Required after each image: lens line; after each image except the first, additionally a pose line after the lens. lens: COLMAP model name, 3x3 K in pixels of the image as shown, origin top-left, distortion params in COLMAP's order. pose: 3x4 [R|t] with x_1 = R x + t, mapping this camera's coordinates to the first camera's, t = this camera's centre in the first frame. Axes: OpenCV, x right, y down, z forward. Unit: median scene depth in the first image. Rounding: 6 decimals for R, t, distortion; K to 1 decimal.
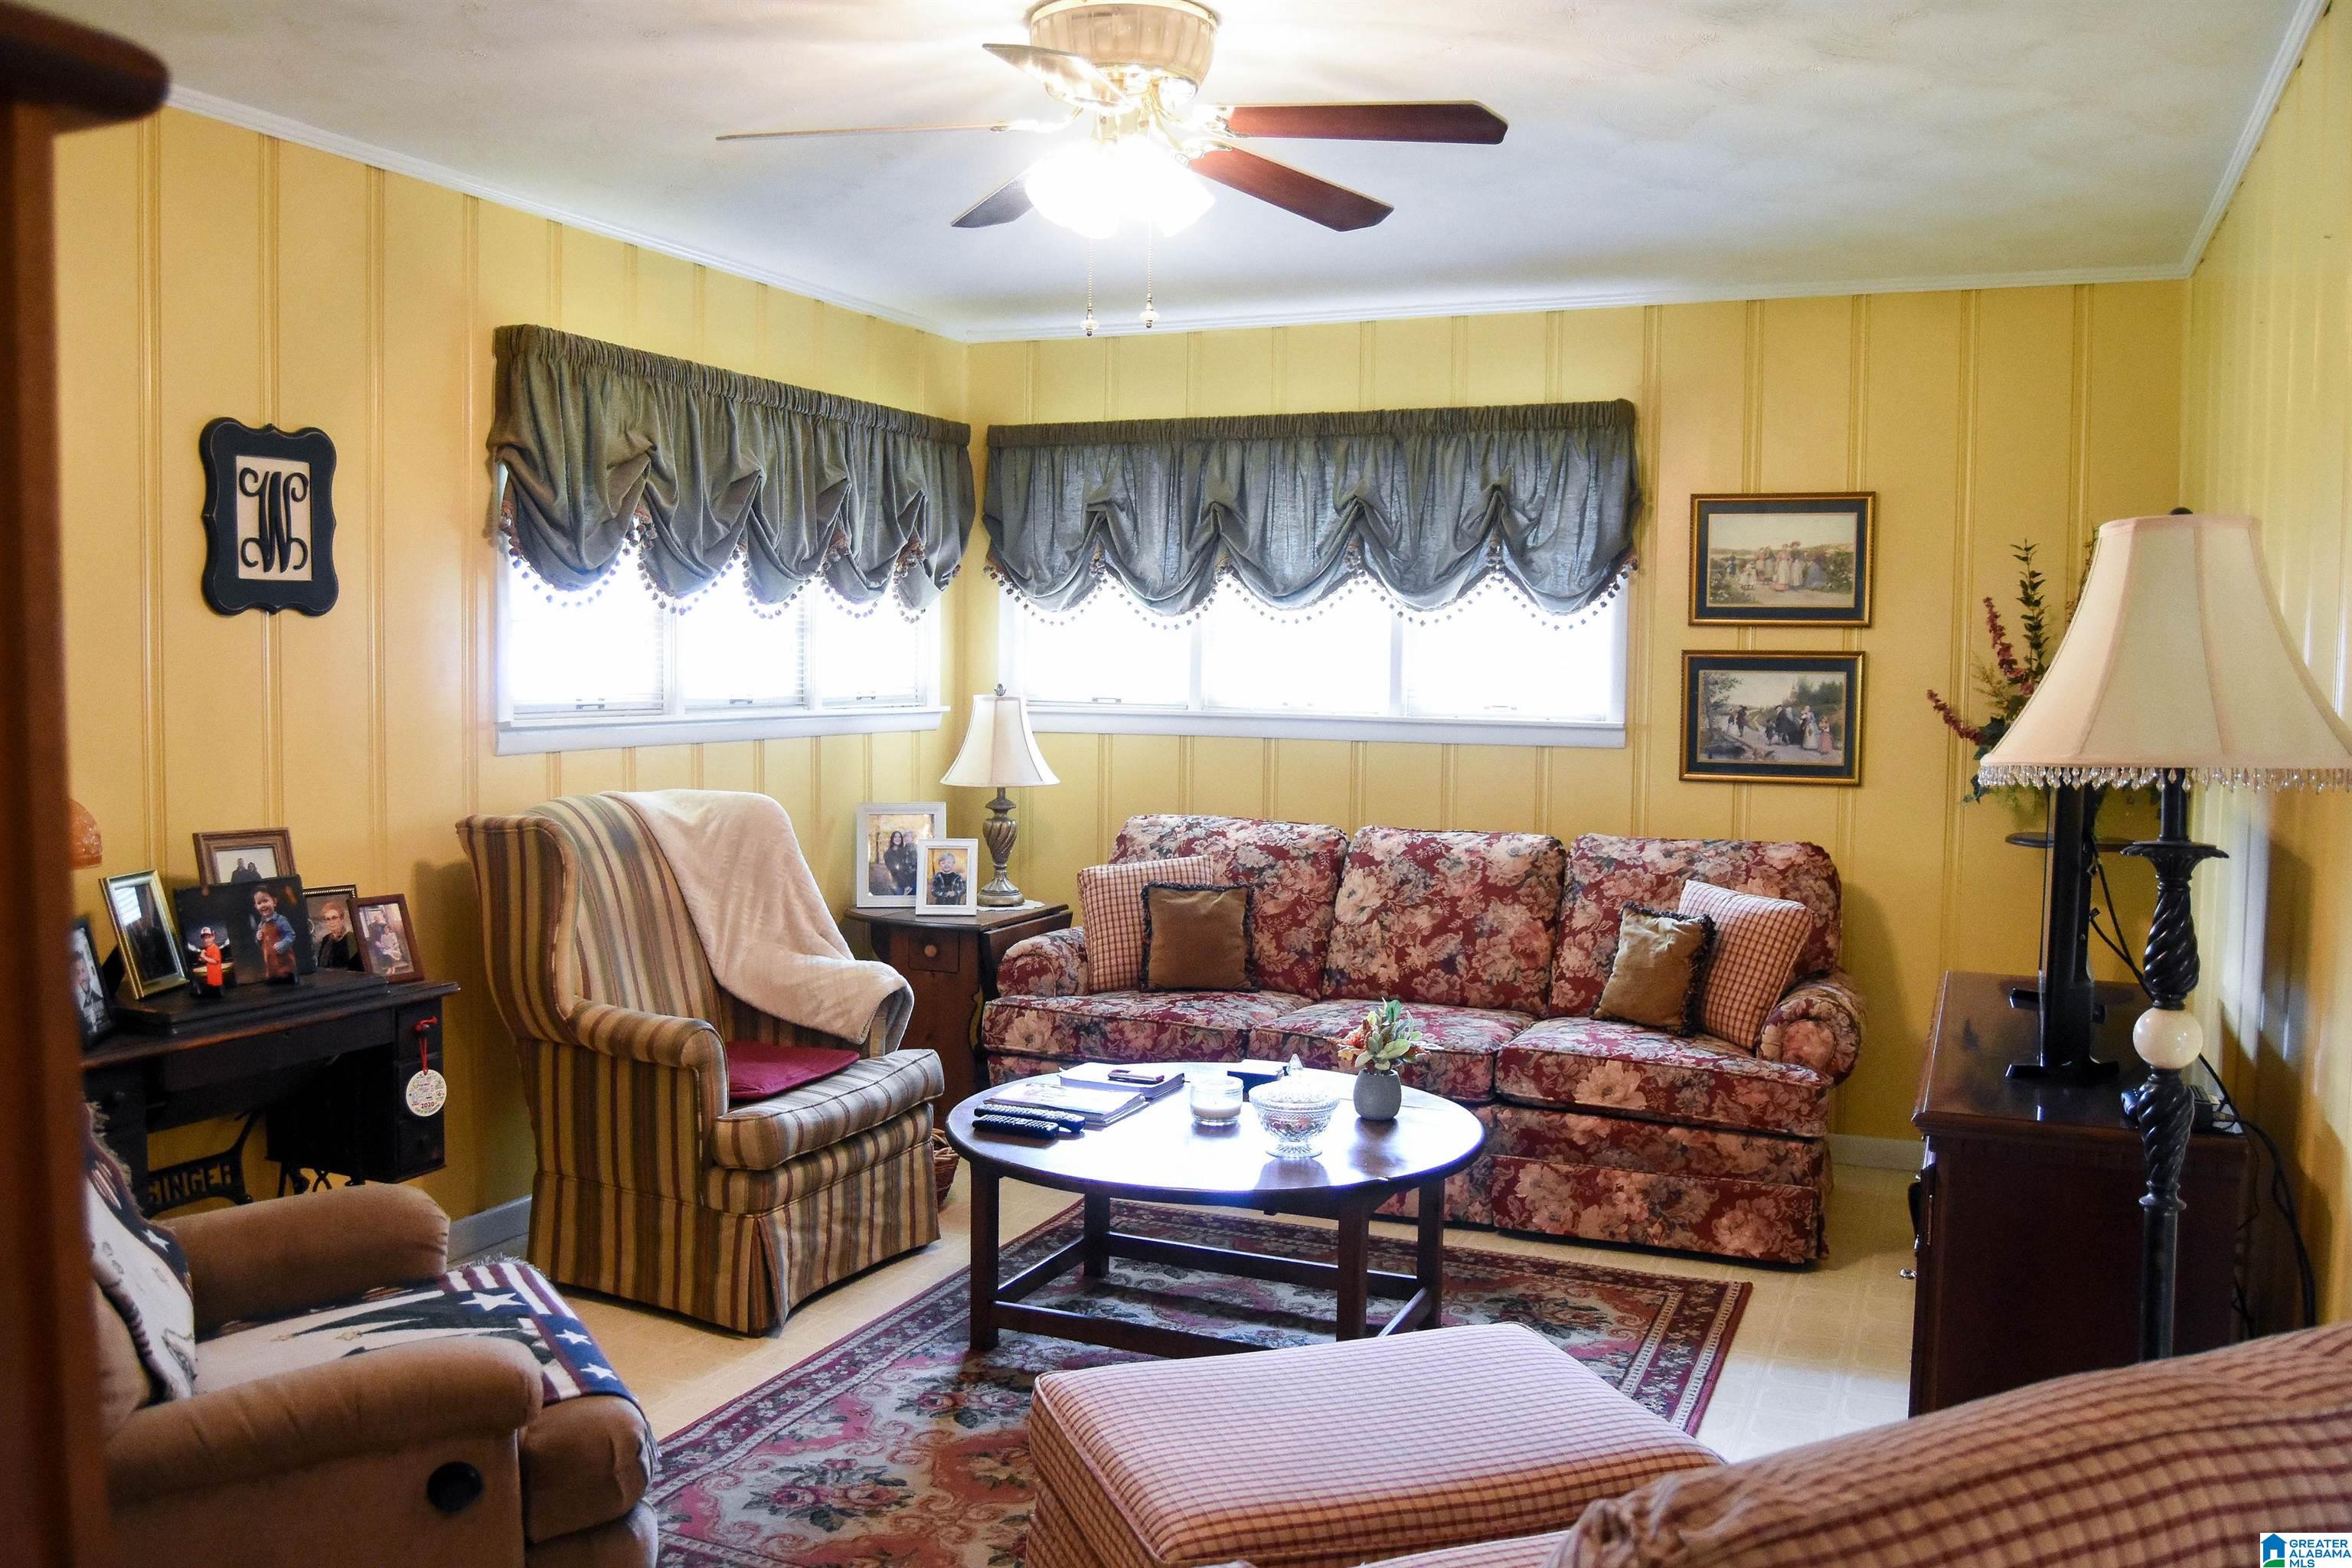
lens RADIAL K [[1930.7, 0, 1152.8], [0, 1930.7, 785.4], [0, 0, 1]] dist [-0.093343, 0.039107]
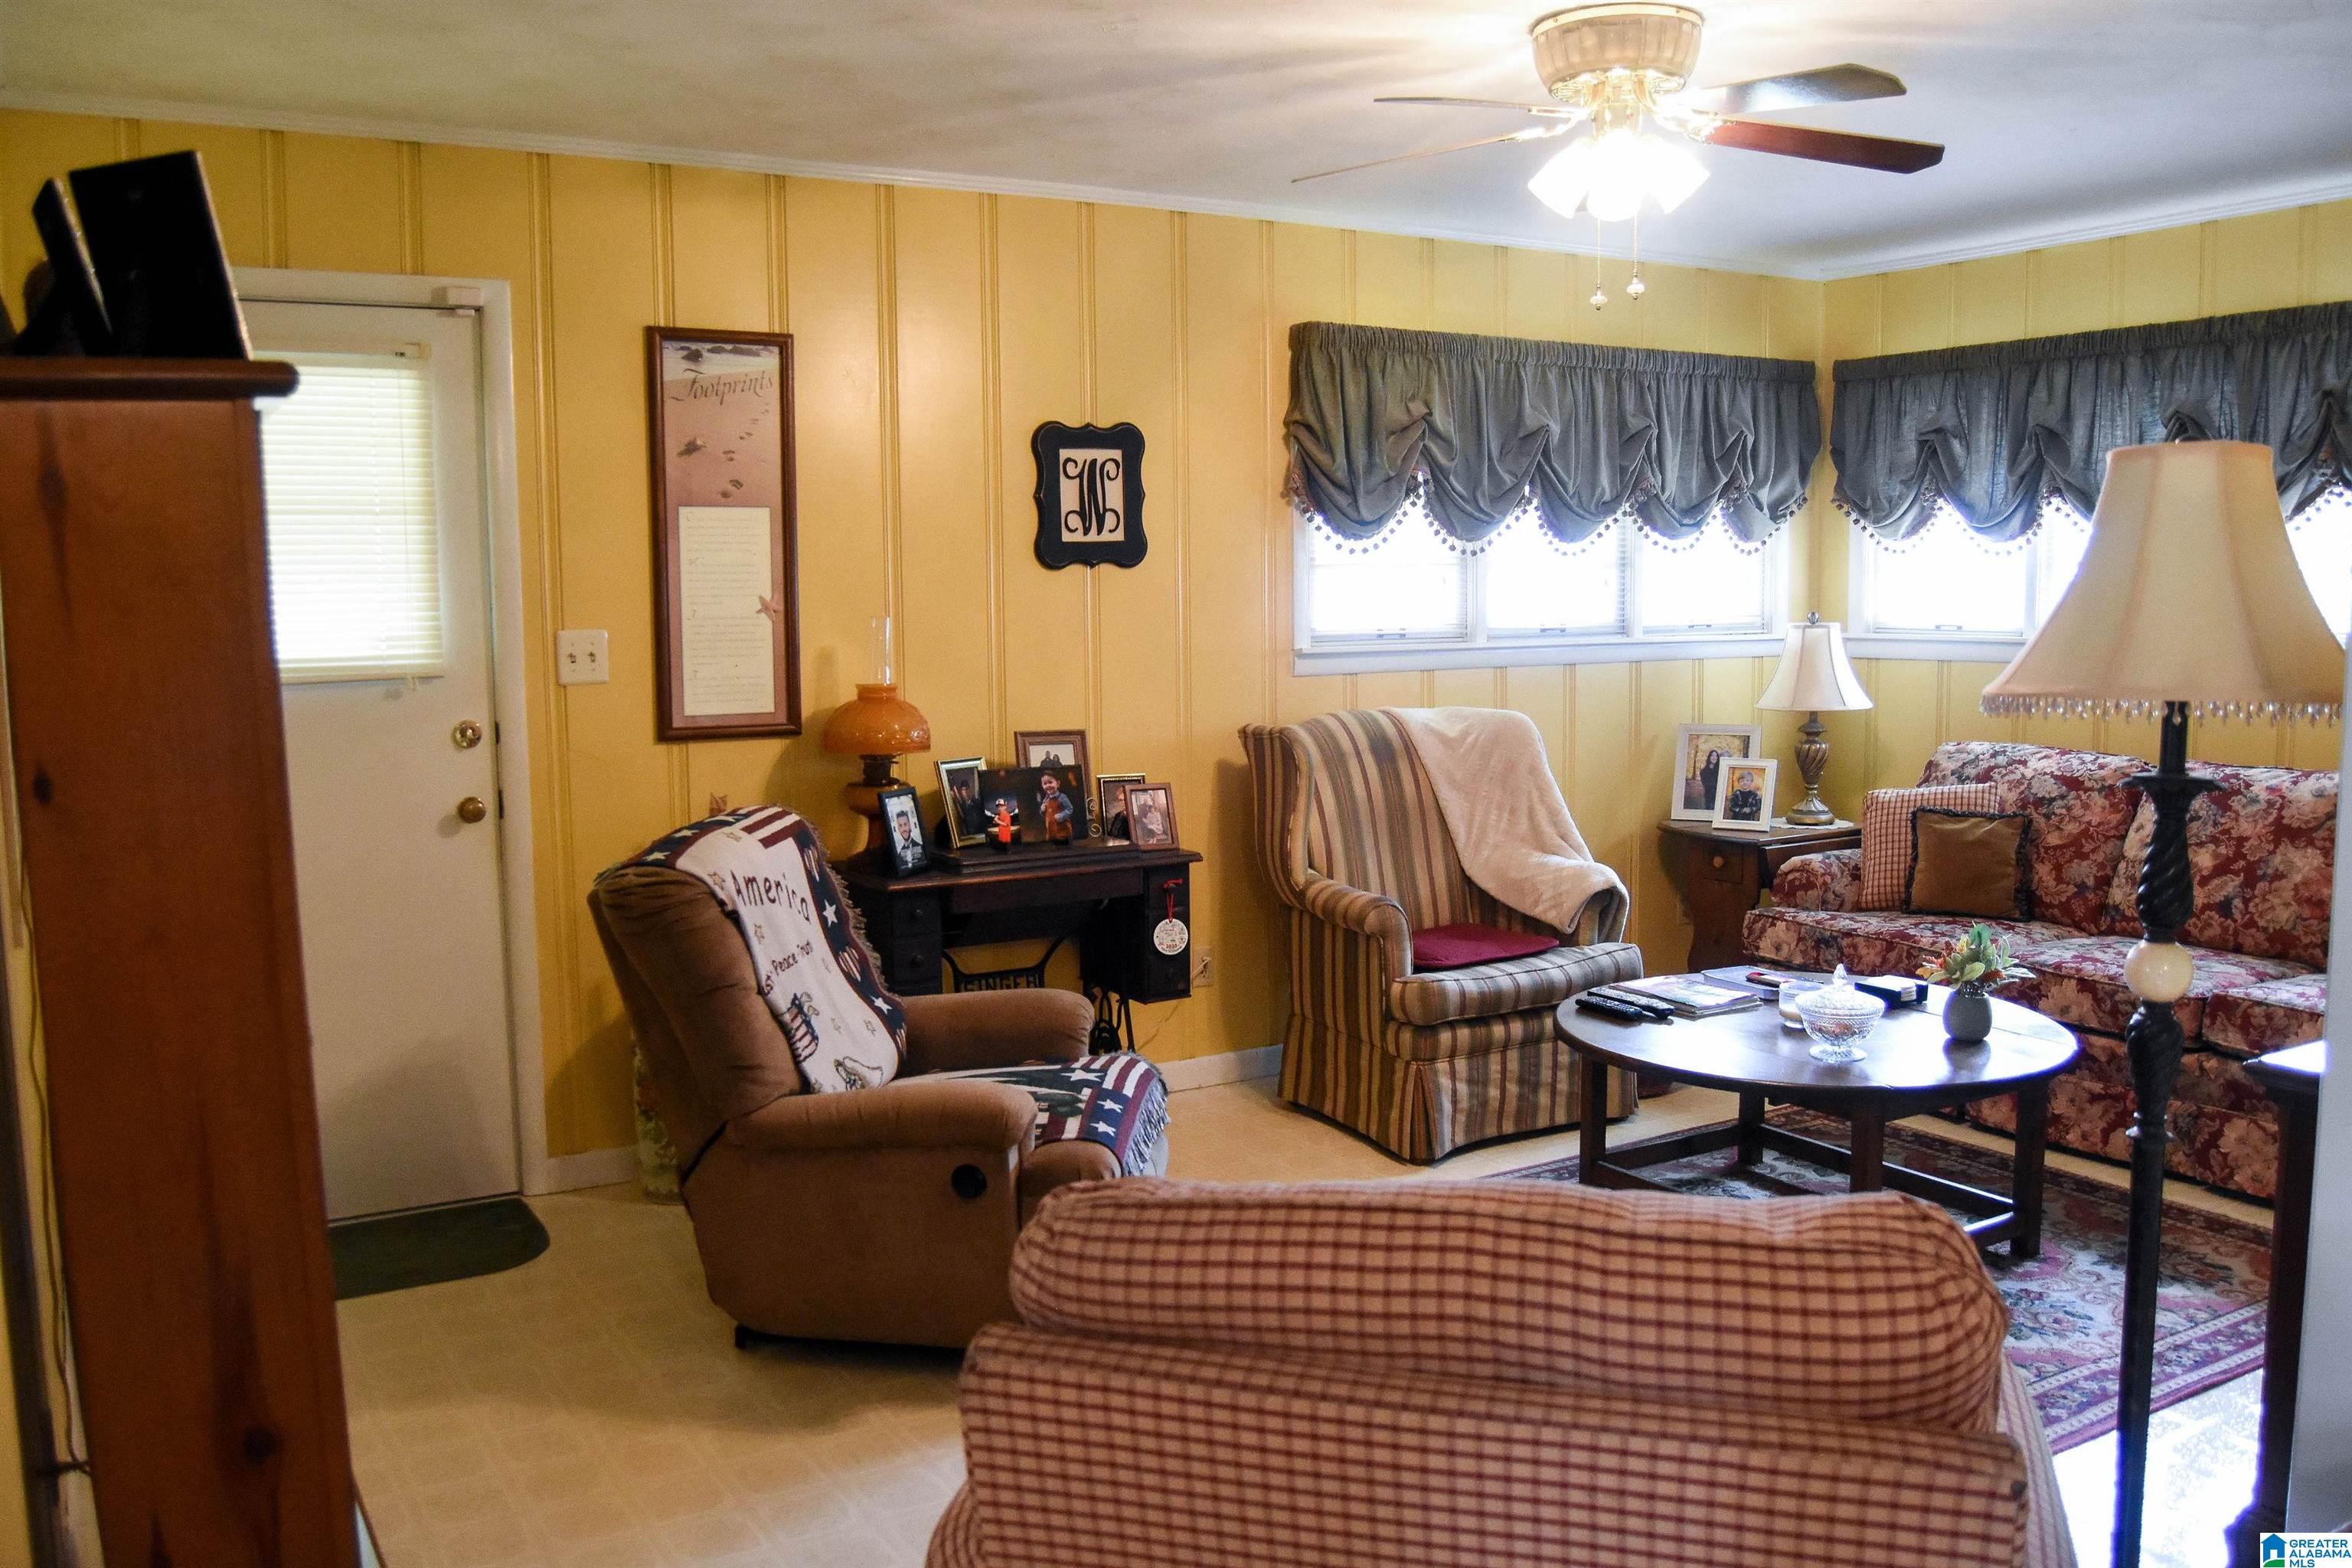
lens RADIAL K [[1905.1, 0, 1175.0], [0, 1905.1, 779.2], [0, 0, 1]] dist [-0.095838, 0.041725]
pose [[0.817249, 0.037287, -0.575076, 0.282492], [-0.015725, 0.998976, 0.042426, -0.000245], [0.576069, -0.025630, 0.816999, -0.041901]]
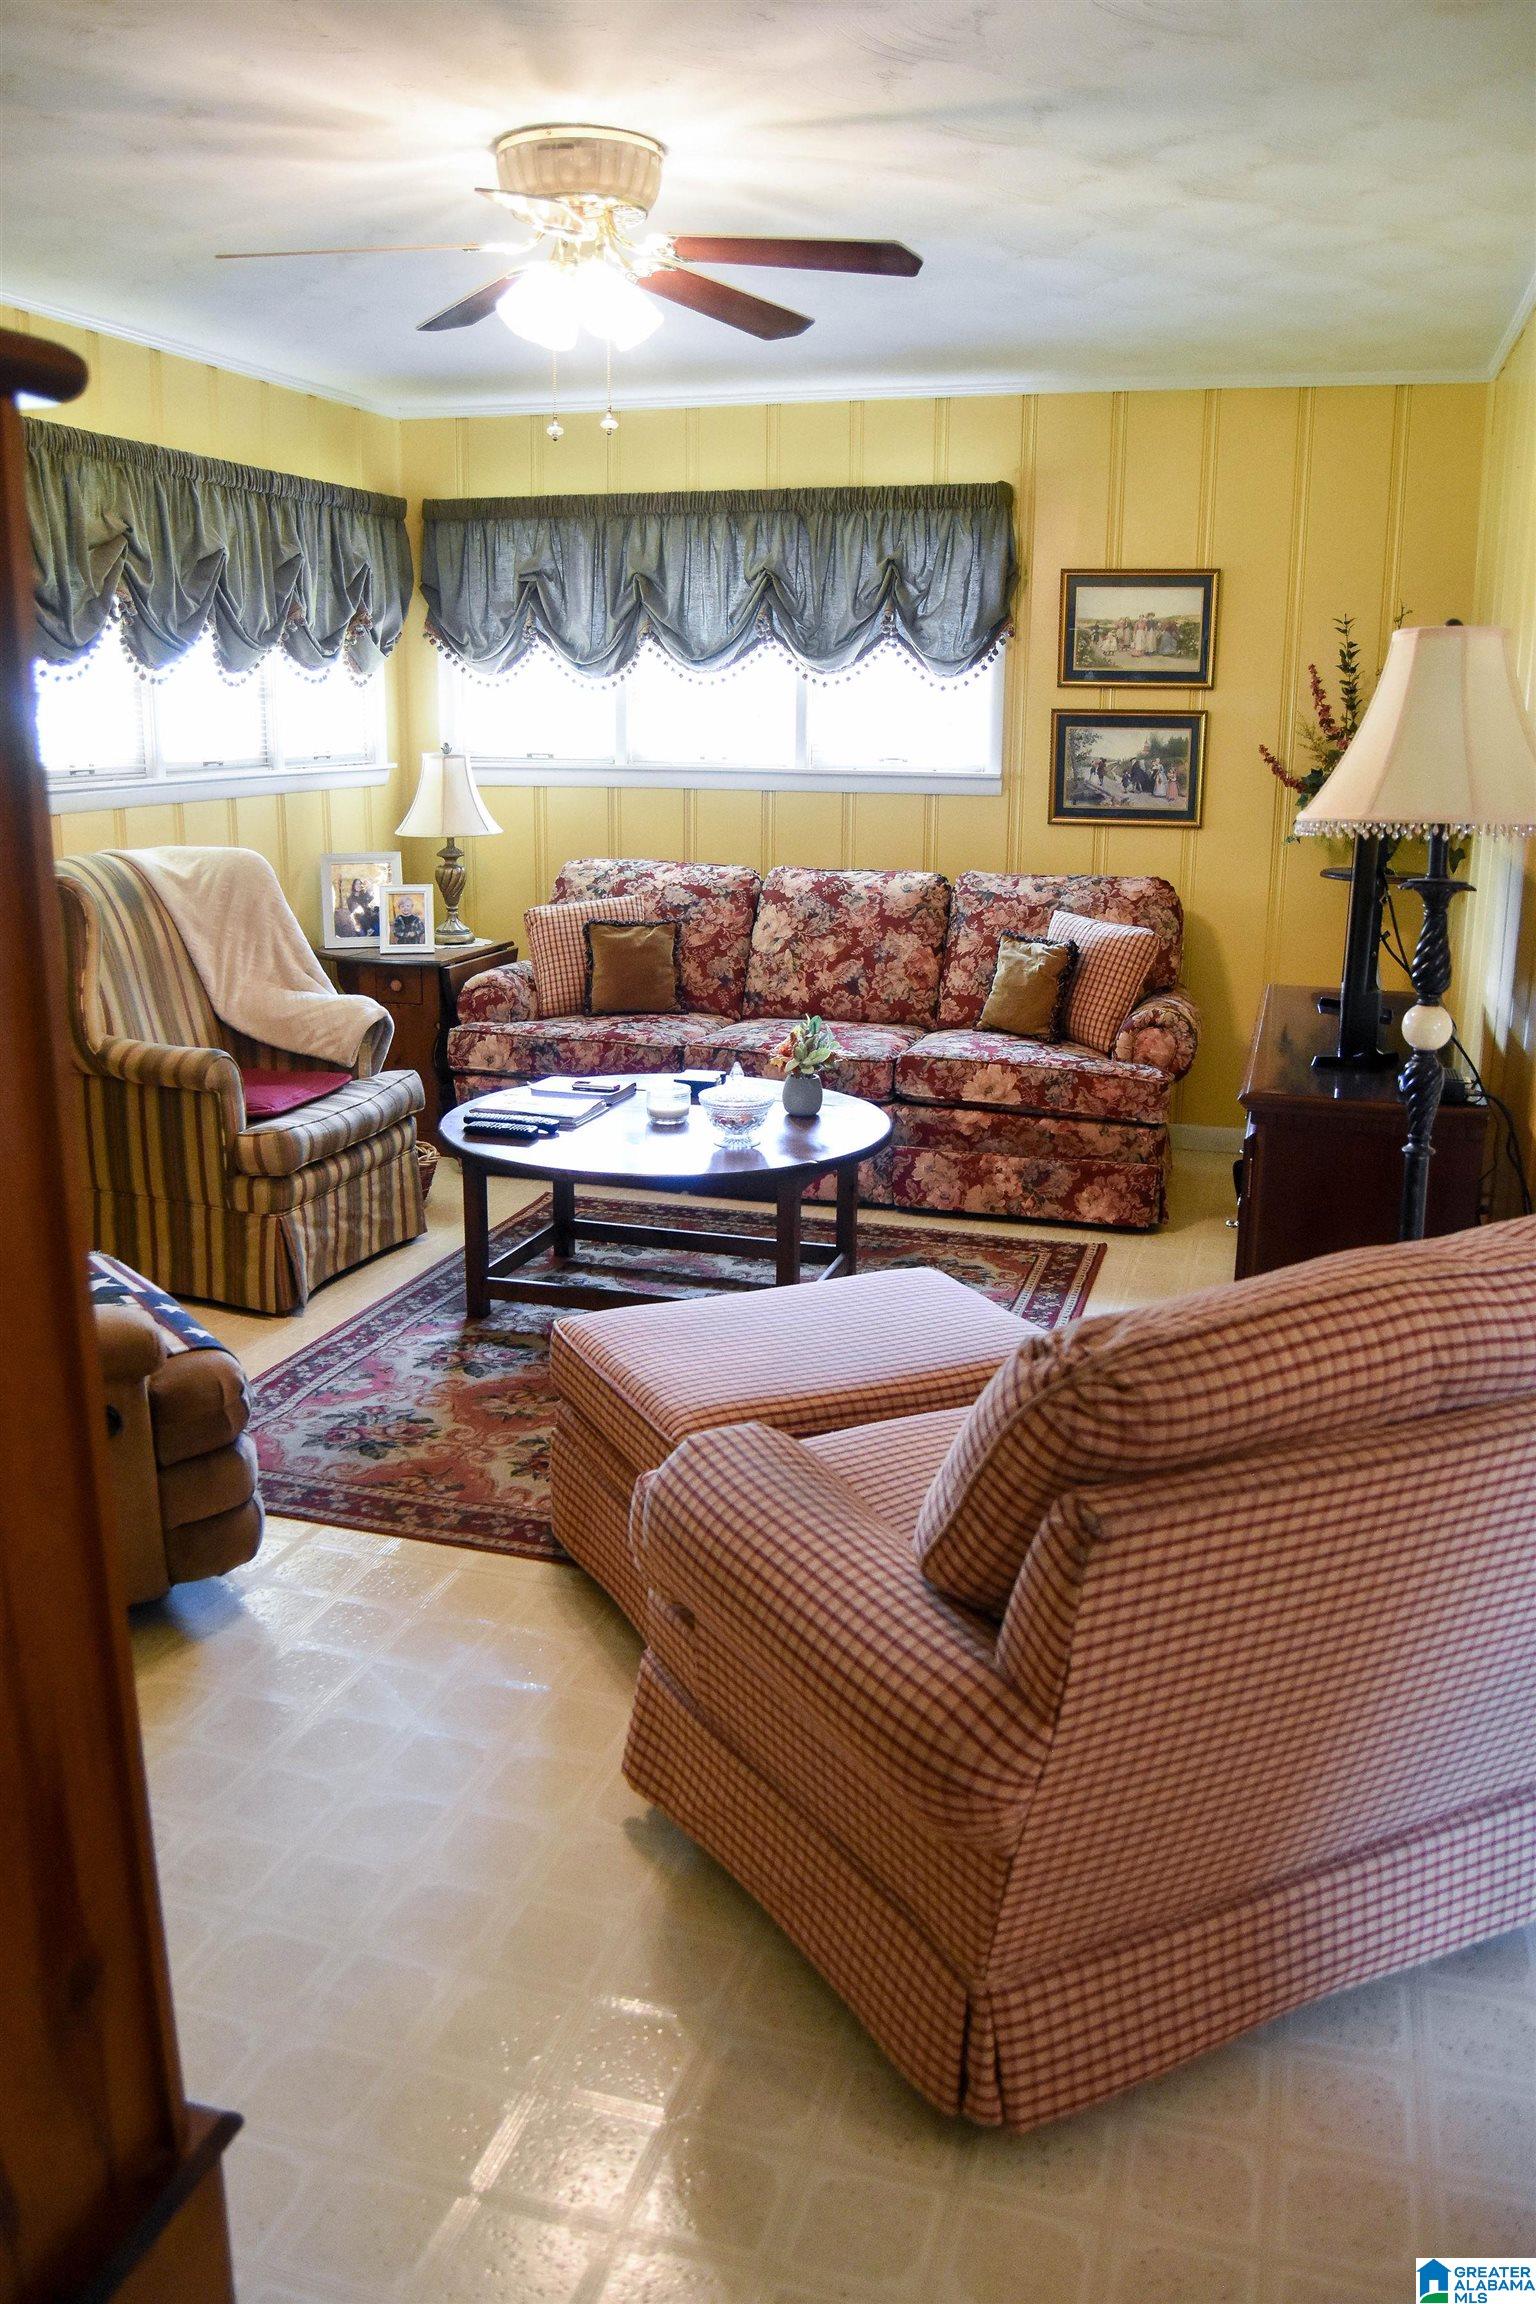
lens RADIAL K [[1805.4, 0, 761.4], [0, 1805.4, 1148.9], [0, 0, 1]] dist [-0.097911, 0.044486]
pose [[0.992755, -0.033025, 0.115528, -0.032387], [0.012093, 0.984066, 0.177393, -0.004430], [-0.119545, -0.174711, 0.977336, -0.080302]]
